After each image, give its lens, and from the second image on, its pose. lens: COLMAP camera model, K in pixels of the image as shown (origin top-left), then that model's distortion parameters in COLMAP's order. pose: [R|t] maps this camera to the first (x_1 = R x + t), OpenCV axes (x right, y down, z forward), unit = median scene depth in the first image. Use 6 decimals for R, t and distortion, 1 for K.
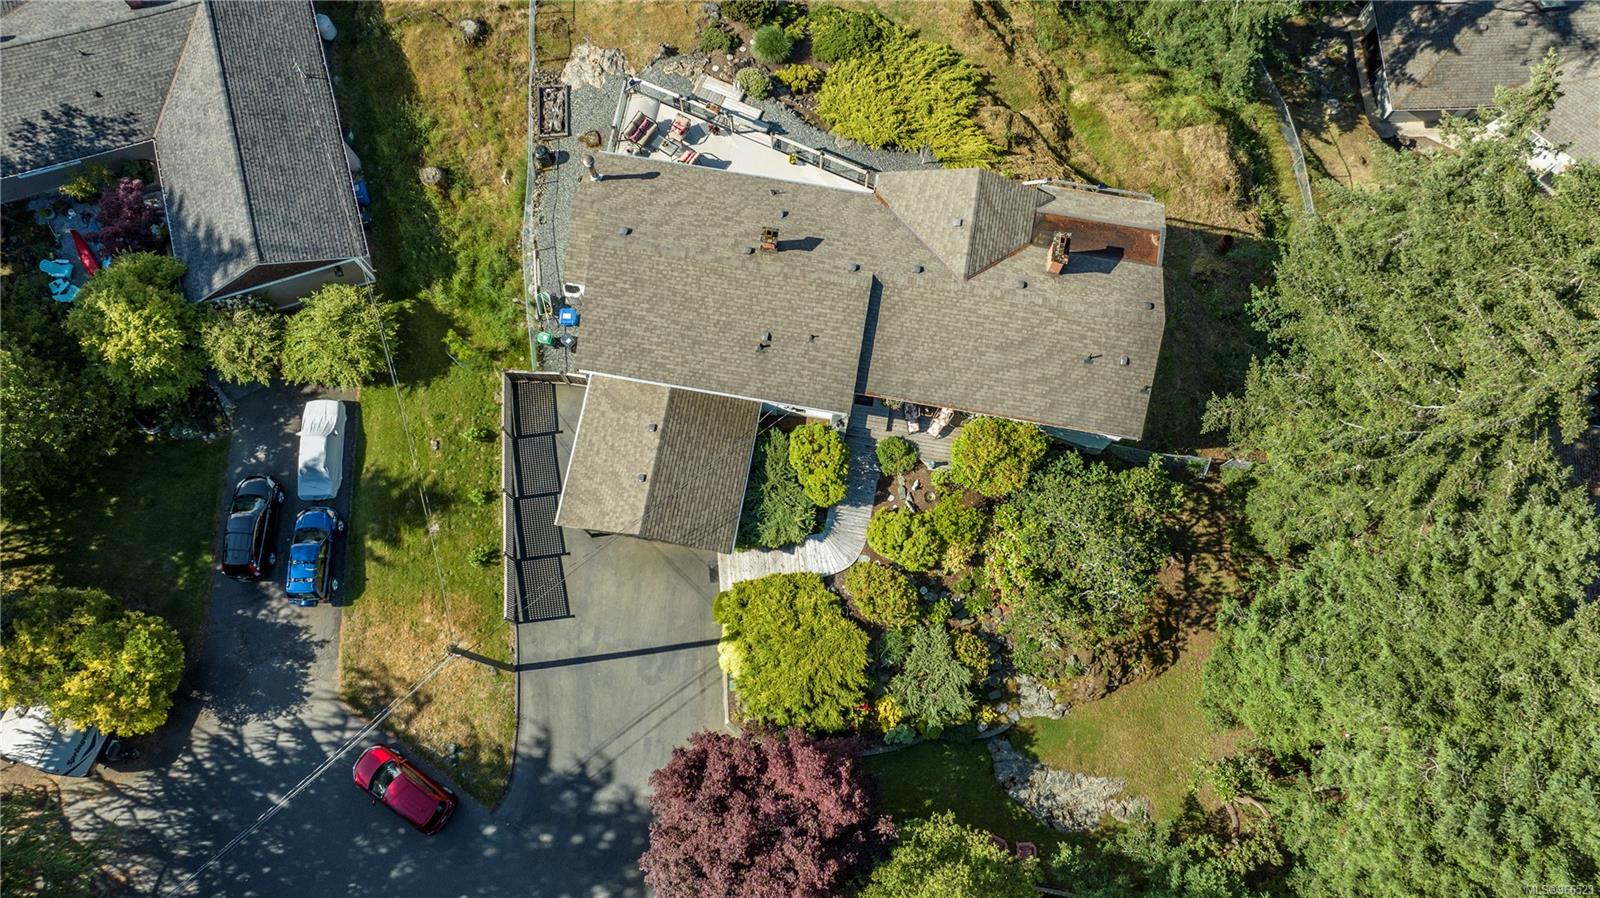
lens RADIAL K [[1127.1, 0, 806.4], [0, 1127.1, 444.0], [0, 0, 1]] dist [-0.029387, 0.029952]
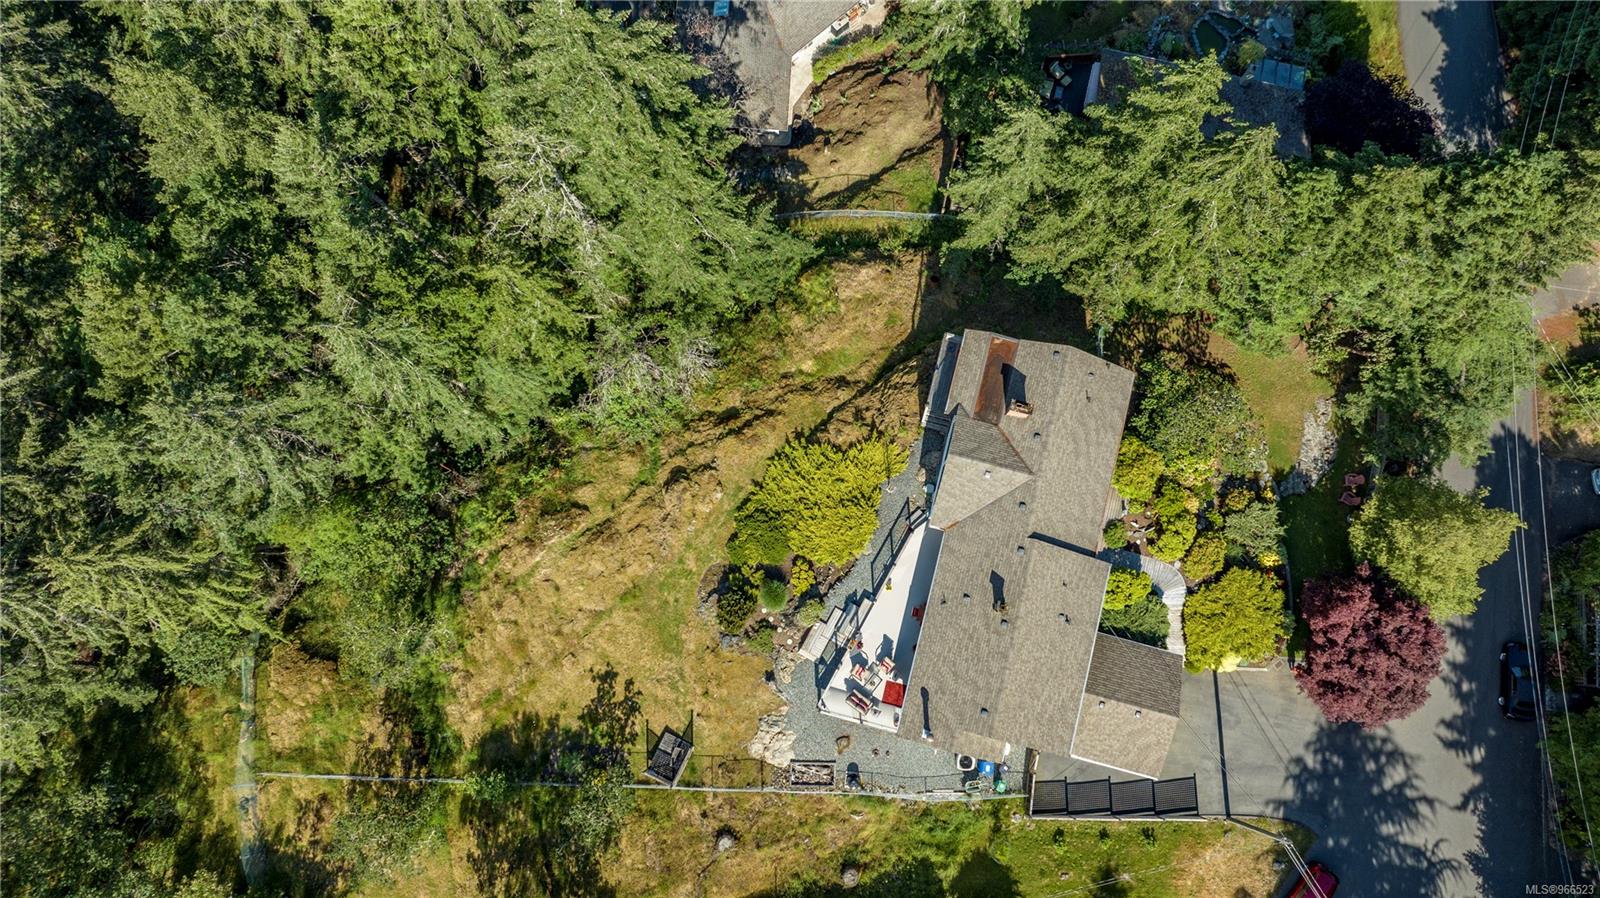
lens RADIAL K [[1127.1, 0, 806.4], [0, 1127.1, 444.0], [0, 0, 1]] dist [-0.029387, 0.029952]
pose [[0.088408, -0.979811, 0.179317, -0.093581], [0.960550, 0.131516, 0.245045, -0.697135], [-0.263681, 0.150579, 0.952785, -0.272642]]
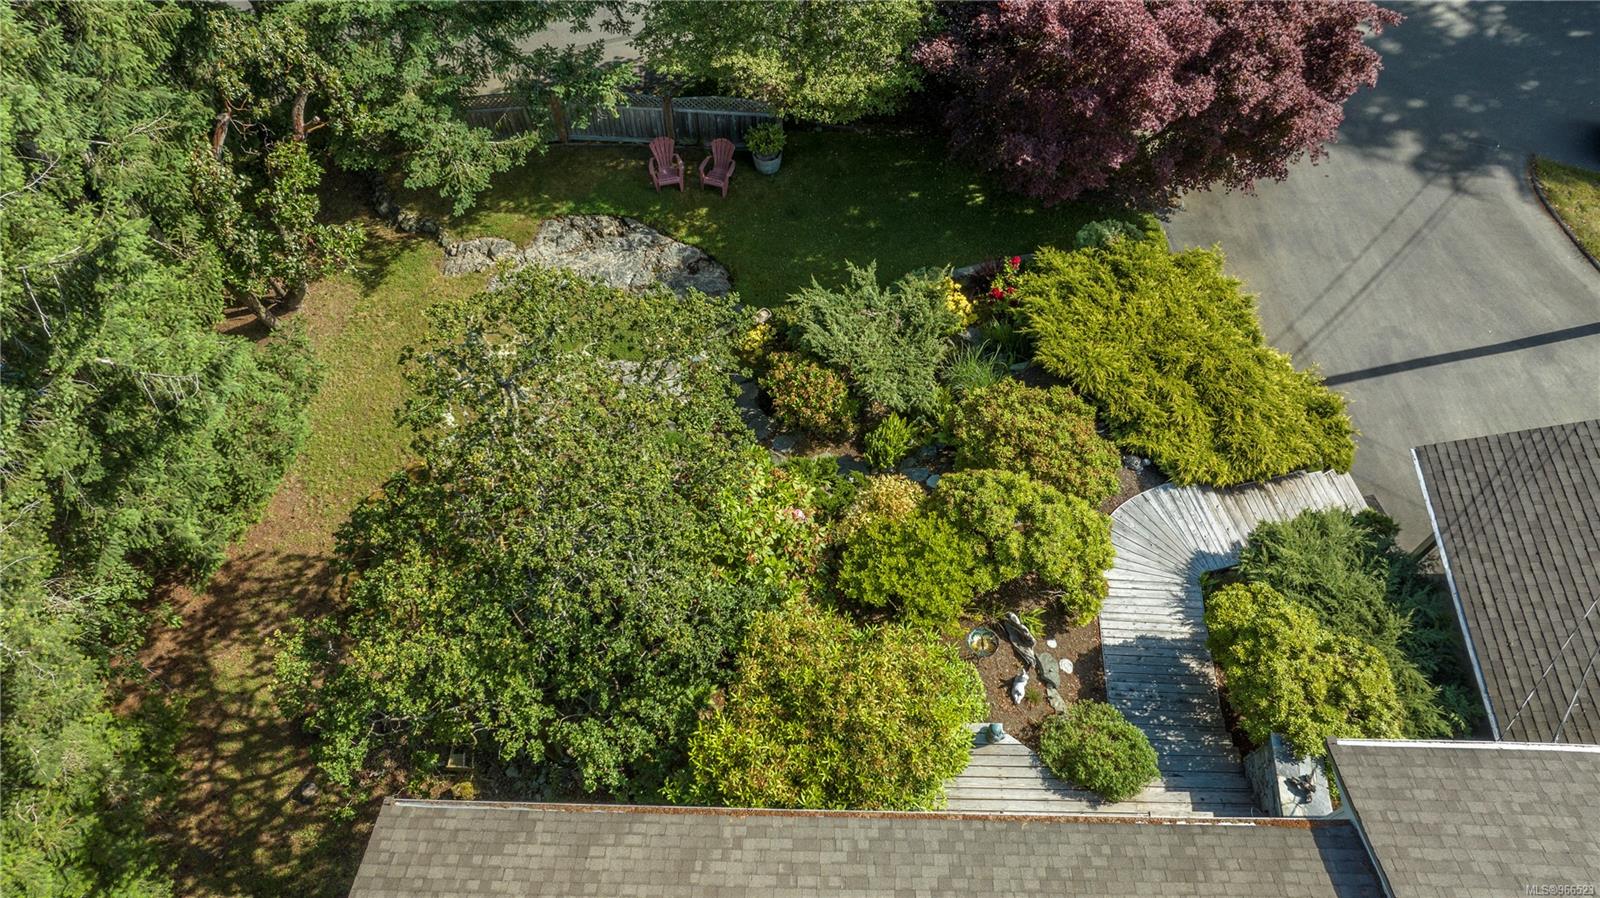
lens RADIAL K [[1127.1, 0, 806.4], [0, 1127.1, 444.0], [0, 0, 1]] dist [-0.029387, 0.029952]
pose [[-0.988833, 0.132126, -0.068935, 0.170485], [-0.141233, -0.683184, 0.716458, -0.154178], [0.047568, 0.718193, 0.694216, 0.640276]]
